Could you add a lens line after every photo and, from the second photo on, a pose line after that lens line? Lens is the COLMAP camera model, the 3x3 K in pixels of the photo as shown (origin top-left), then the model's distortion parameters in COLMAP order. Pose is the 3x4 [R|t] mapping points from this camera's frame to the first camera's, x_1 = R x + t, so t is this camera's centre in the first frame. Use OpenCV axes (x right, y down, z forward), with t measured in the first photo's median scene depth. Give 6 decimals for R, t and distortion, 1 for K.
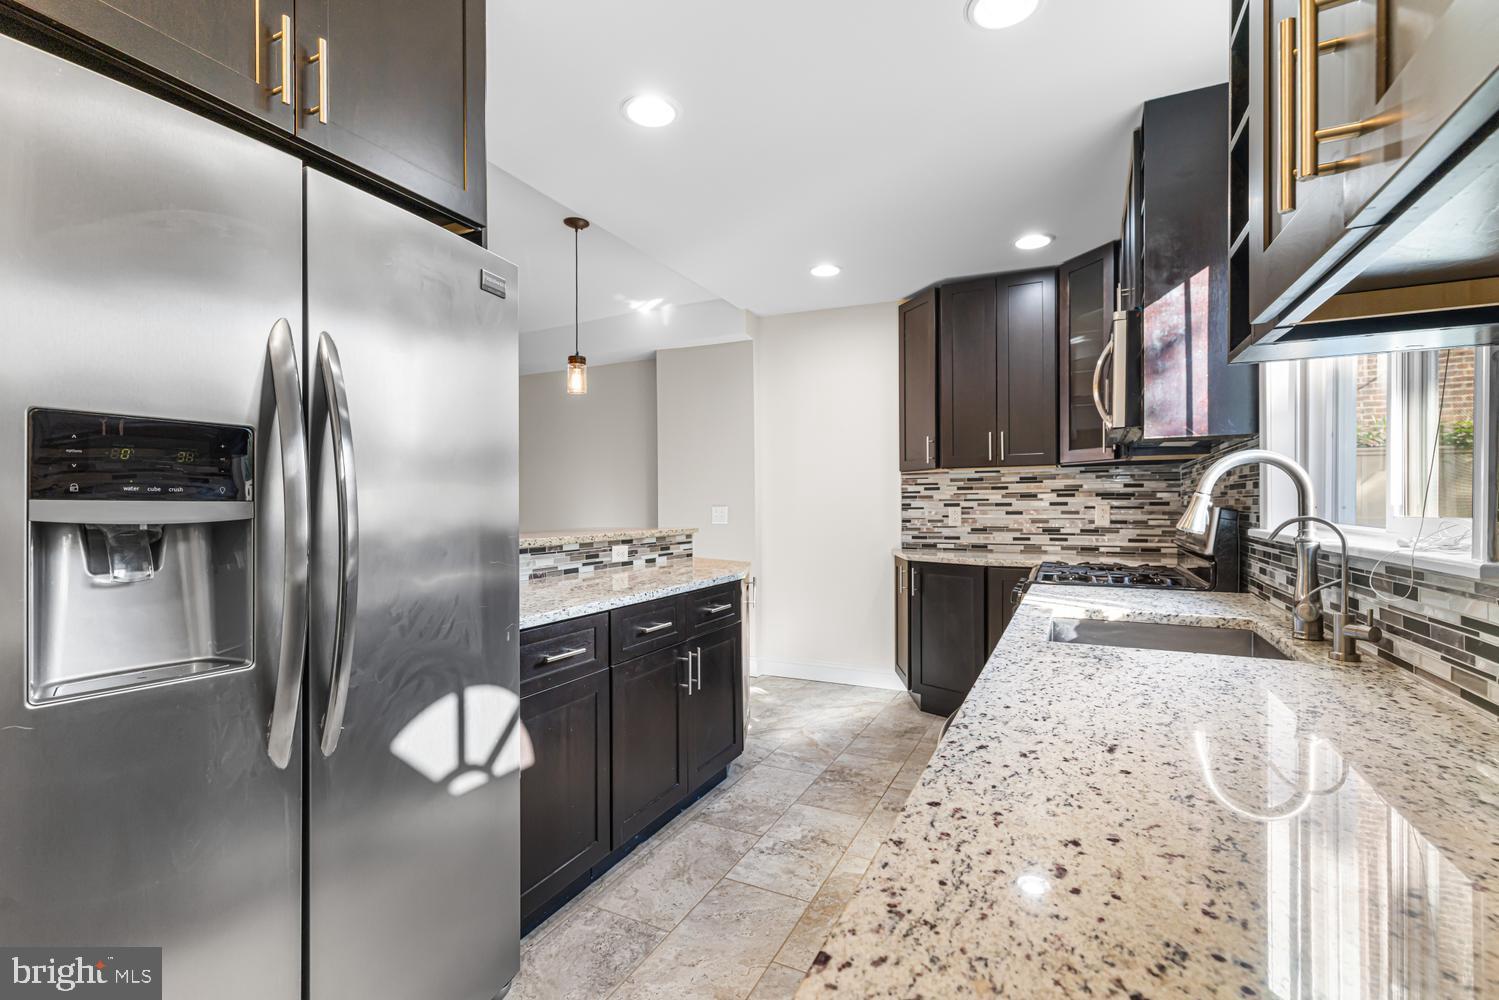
lens RADIAL K [[678.6, 0, 748.5], [0, 678.6, 505.7], [0, 0, 1]] dist [-0.000270, 0.000484]
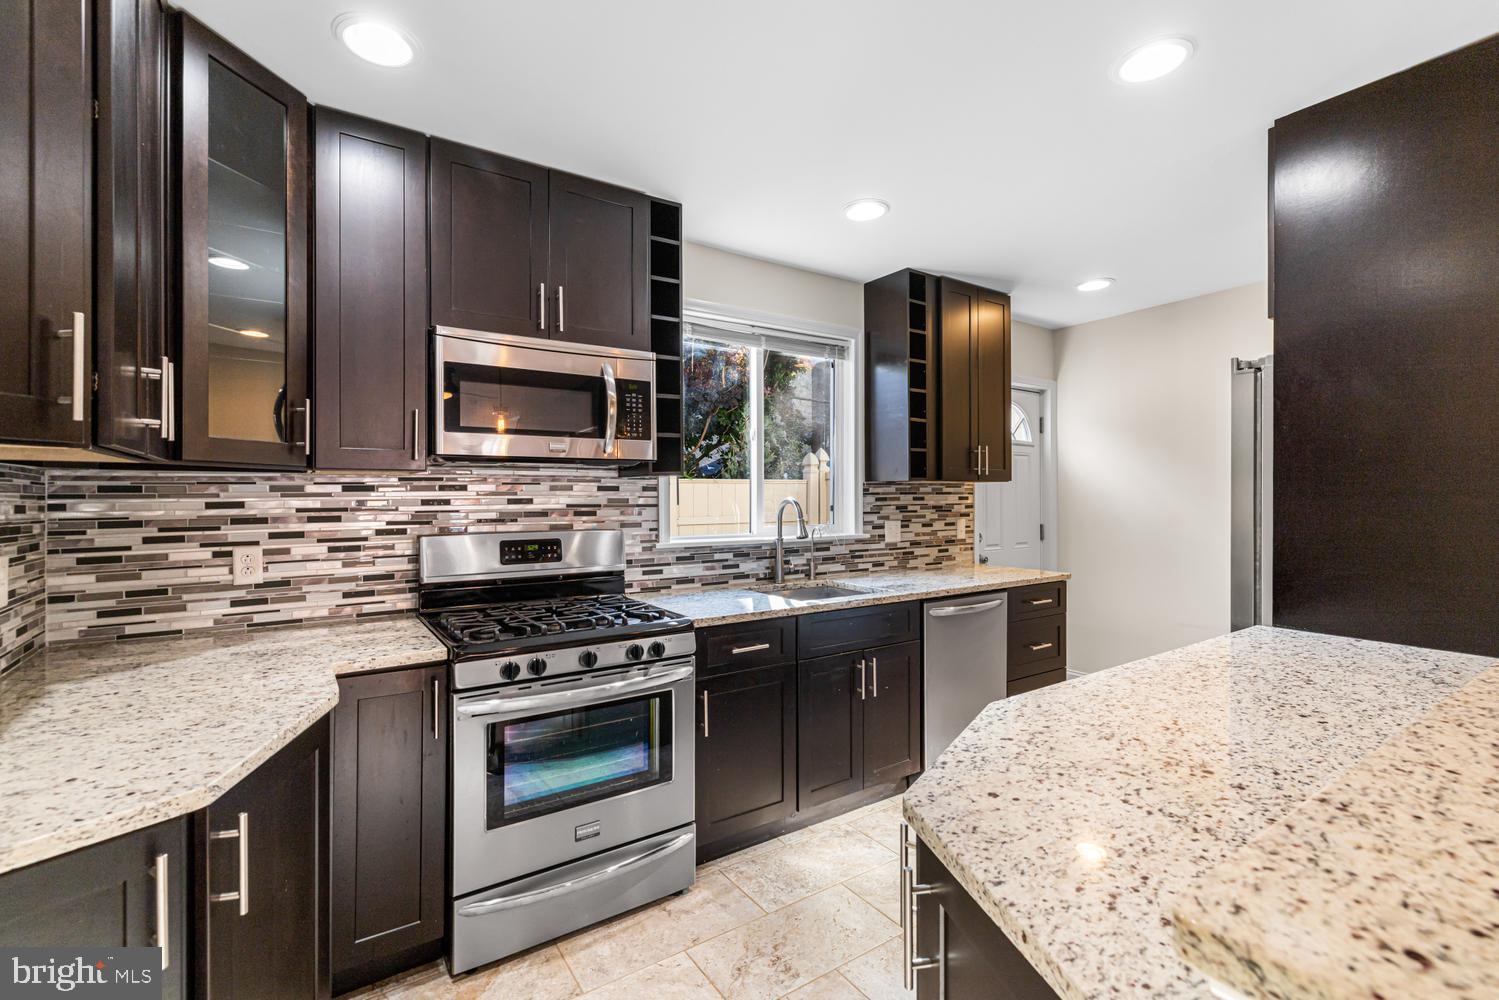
lens RADIAL K [[670.4, 0, 745.1], [0, 670.4, 493.4], [0, 0, 1]] dist [0.000252, 0.000195]
pose [[-0.865889, 0.002193, 0.500231, -0.080564], [0.004021, 0.999989, 0.002577, -0.046734], [-0.500220, 0.004243, -0.865888, 1.329091]]
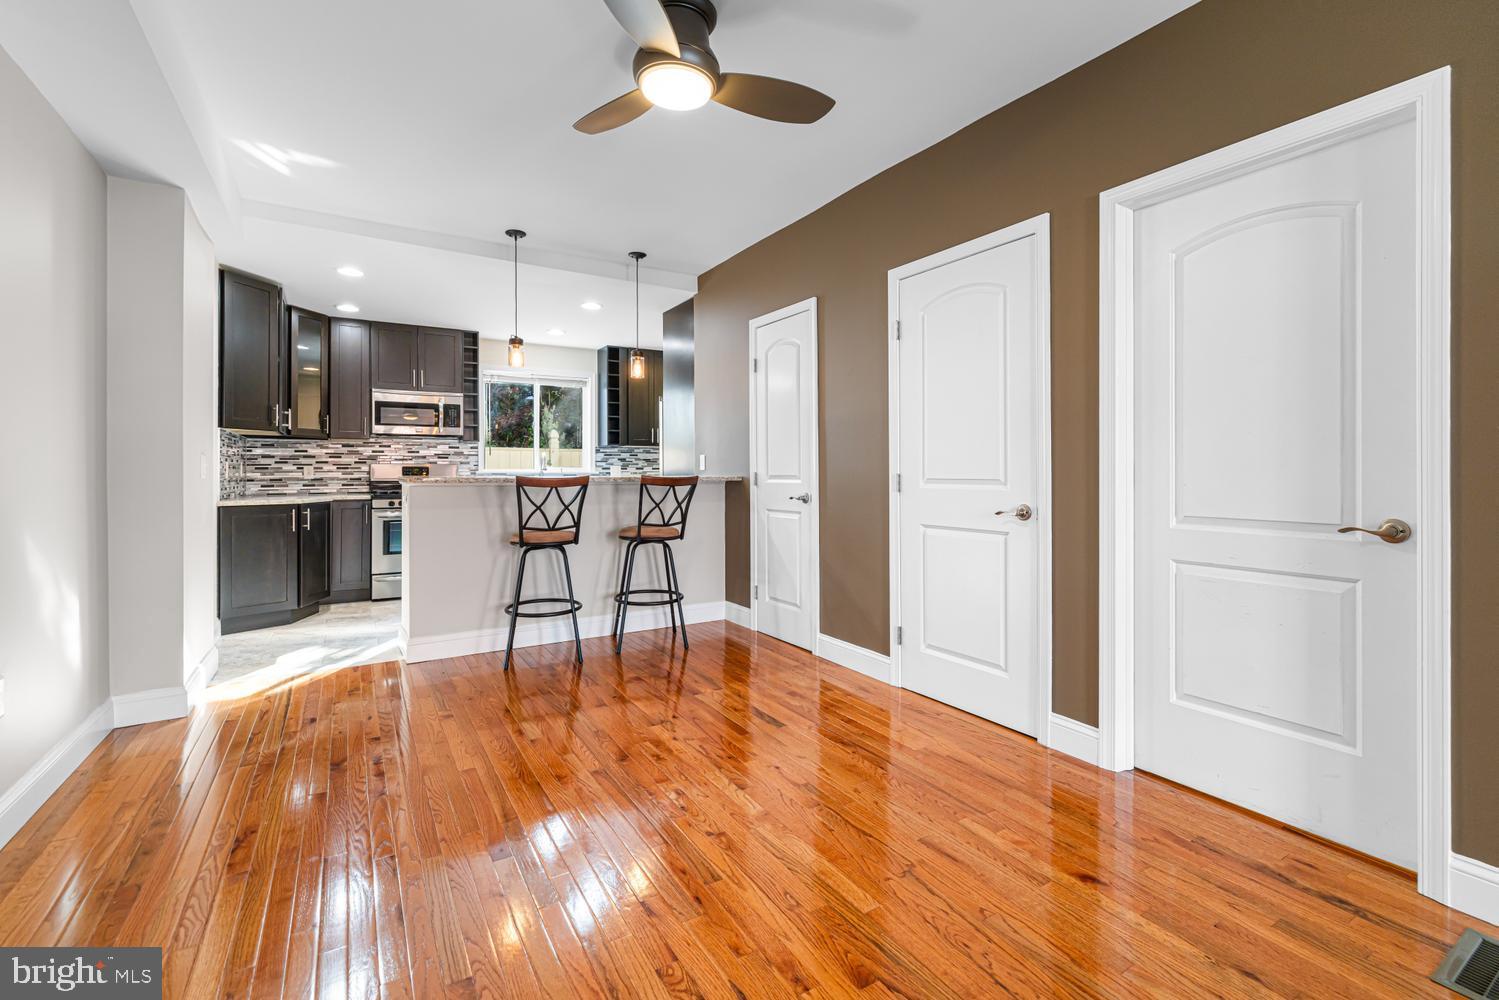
lens RADIAL K [[649.7, 0, 737.3], [0, 649.7, 470.9], [0, 0, 1]] dist [-0.000501, 0.000583]
pose [[-0.839560, 0.004741, 0.543246, -1.303323], [0.005343, 0.999986, -0.000470, 0.025292], [-0.543240, 0.002508, -0.839574, 1.869201]]
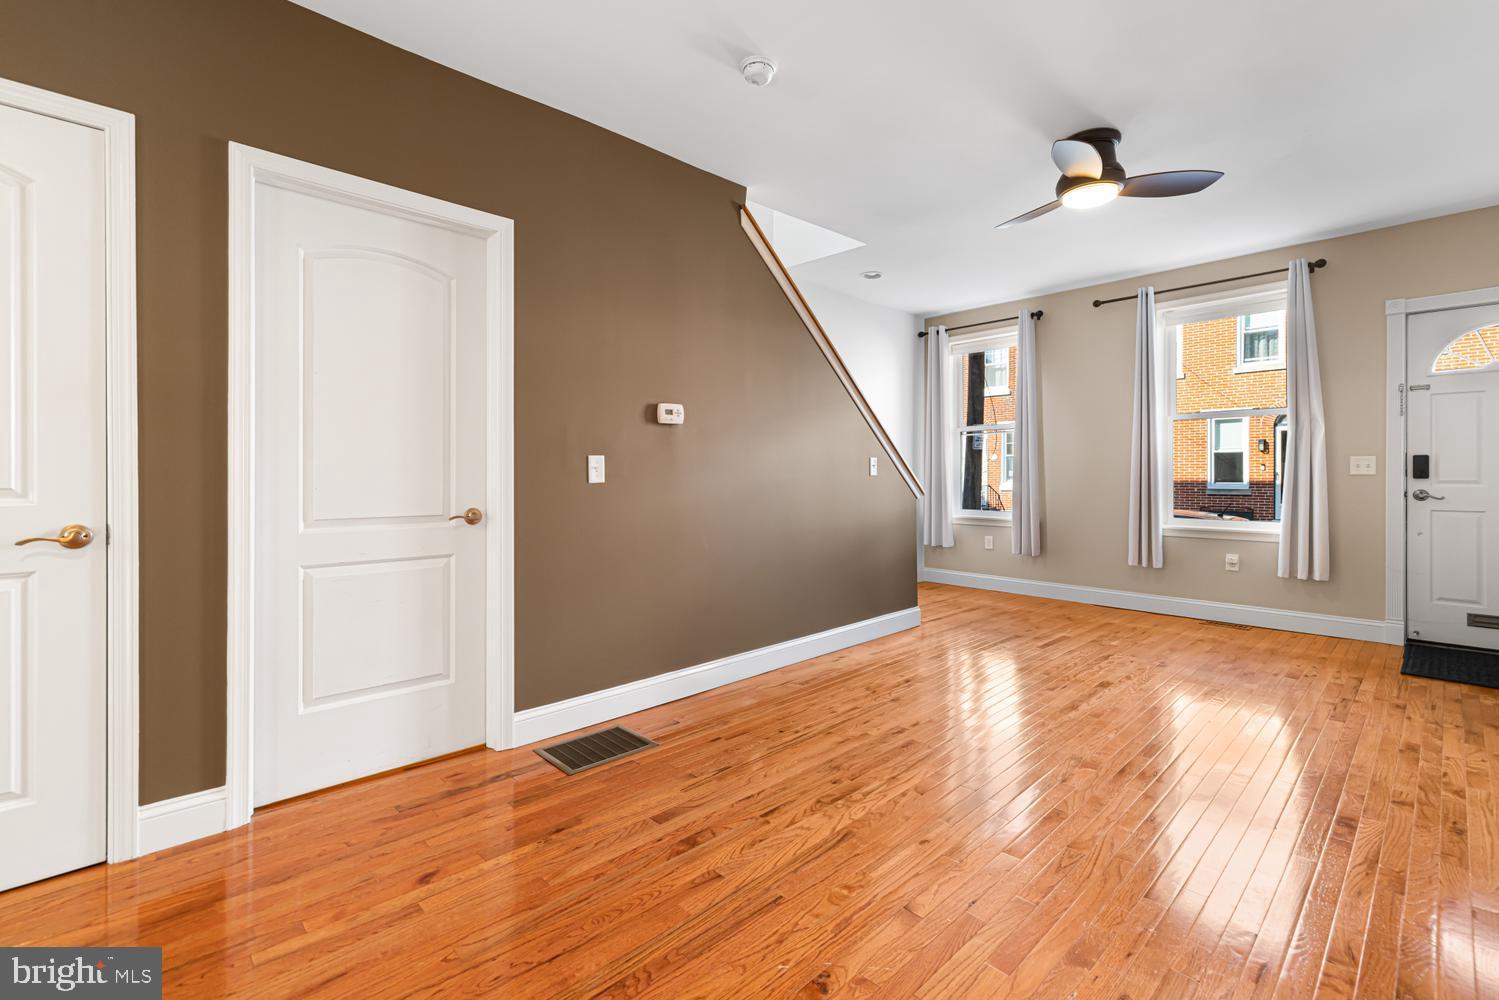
lens RADIAL K [[655.8, 0, 753.6], [0, 655.8, 473.7], [0, 0, 1]] dist [0.000518, 0.000364]
pose [[-0.349704, 0.002011, -0.936858, -0.853914], [-0.000080, 0.999998, 0.002176, 0.025186], [0.936860, 0.000836, -0.349703, 1.713751]]
